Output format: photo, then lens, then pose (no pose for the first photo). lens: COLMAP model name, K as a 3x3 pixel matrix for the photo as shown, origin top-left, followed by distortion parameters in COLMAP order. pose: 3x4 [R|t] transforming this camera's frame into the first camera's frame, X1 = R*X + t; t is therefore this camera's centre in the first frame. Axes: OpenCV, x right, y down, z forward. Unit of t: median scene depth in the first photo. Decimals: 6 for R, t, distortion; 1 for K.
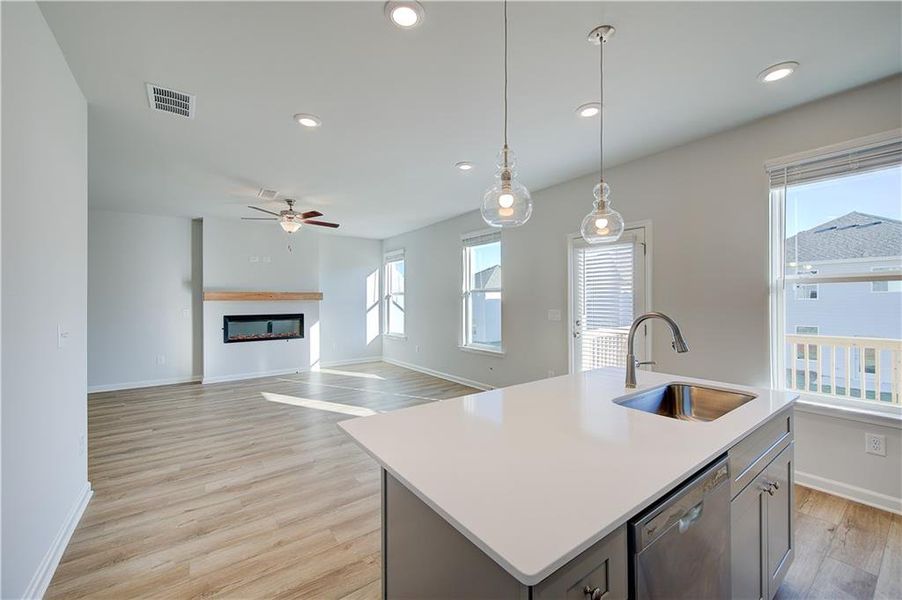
lens RADIAL K [[360.7, 0, 453.4], [0, 360.7, 299.6], [0, 0, 1]] dist [0.003516, -0.000508]
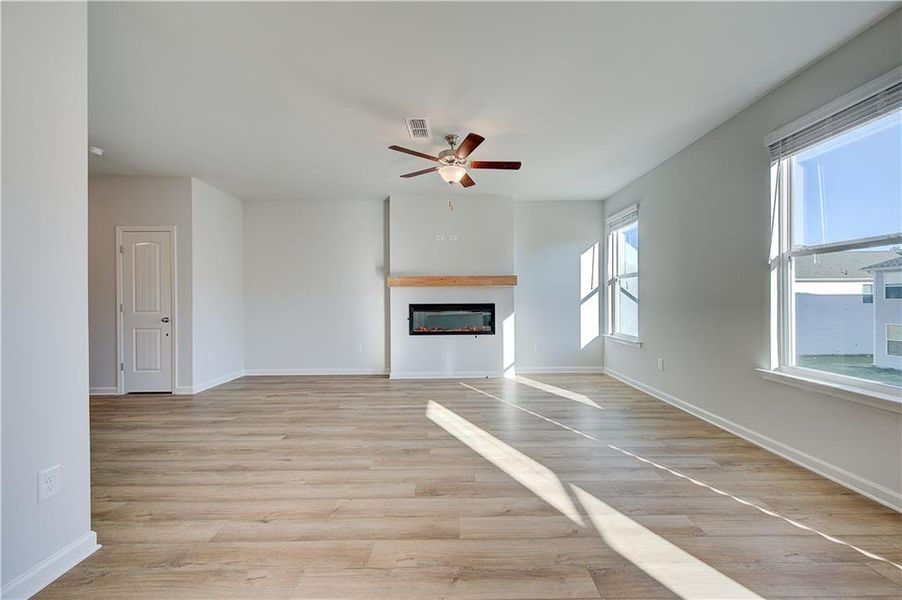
lens RADIAL K [[360.7, 0, 453.4], [0, 360.7, 299.6], [0, 0, 1]] dist [0.003516, -0.000508]
pose [[0.808260, -0.000453, -0.588826, -0.030160], [0.003836, 0.999983, 0.004495, 0.031386], [0.588814, -0.005892, 0.808247, 0.366134]]
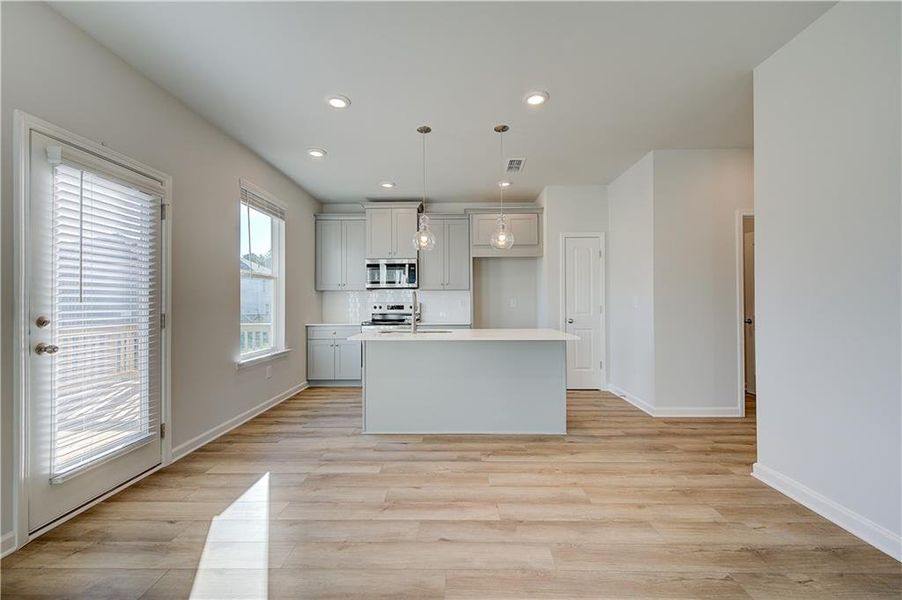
lens RADIAL K [[358.5, 0, 455.3], [0, 358.5, 299.1], [0, 0, 1]] dist [-0.003466, -0.000339]
pose [[-0.797260, 0.015531, 0.603436, -0.233708], [0.007726, 0.999850, -0.015525, 0.032967], [-0.603587, -0.007715, -0.797260, 0.727765]]
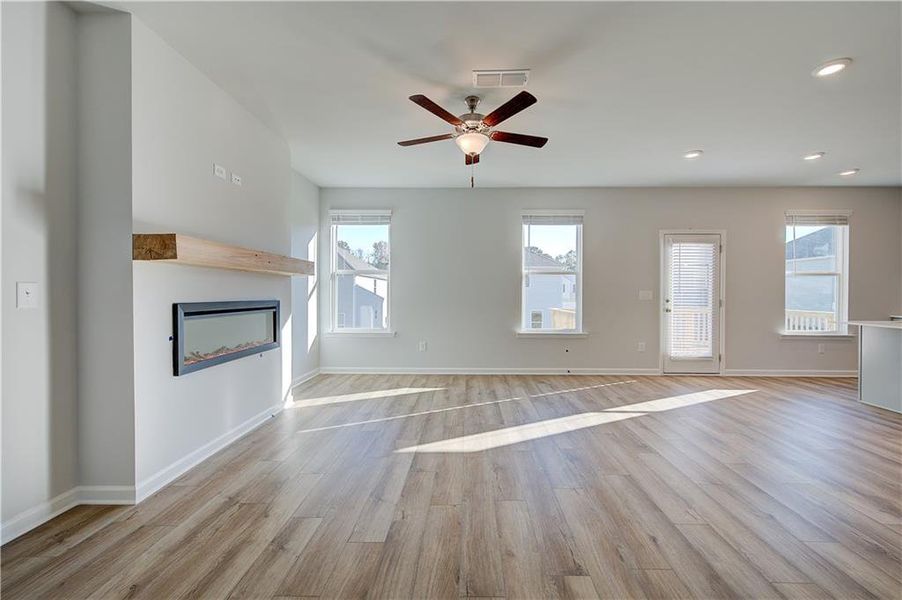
lens RADIAL K [[366.9, 0, 461.7], [0, 366.9, 295.0], [0, 0, 1]] dist [0.001118, -0.000185]
pose [[0.609721, 0.004462, 0.792604, -0.787703], [-0.009044, 0.999958, 0.001328, 0.033834], [-0.792565, -0.007978, 0.609736, 0.547693]]
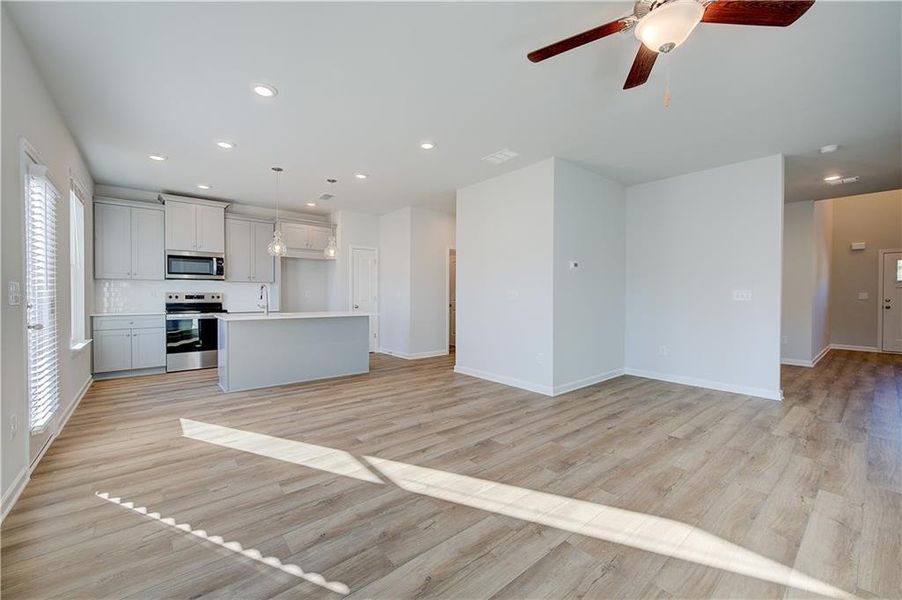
lens RADIAL K [[360.7, 0, 453.4], [0, 360.7, 299.6], [0, 0, 1]] dist [0.003516, -0.000508]
pose [[-0.998114, 0.001285, -0.061370, -0.195829], [0.000548, 0.999928, 0.012016, 0.034243], [0.061381, 0.011960, -0.998043, 1.118379]]
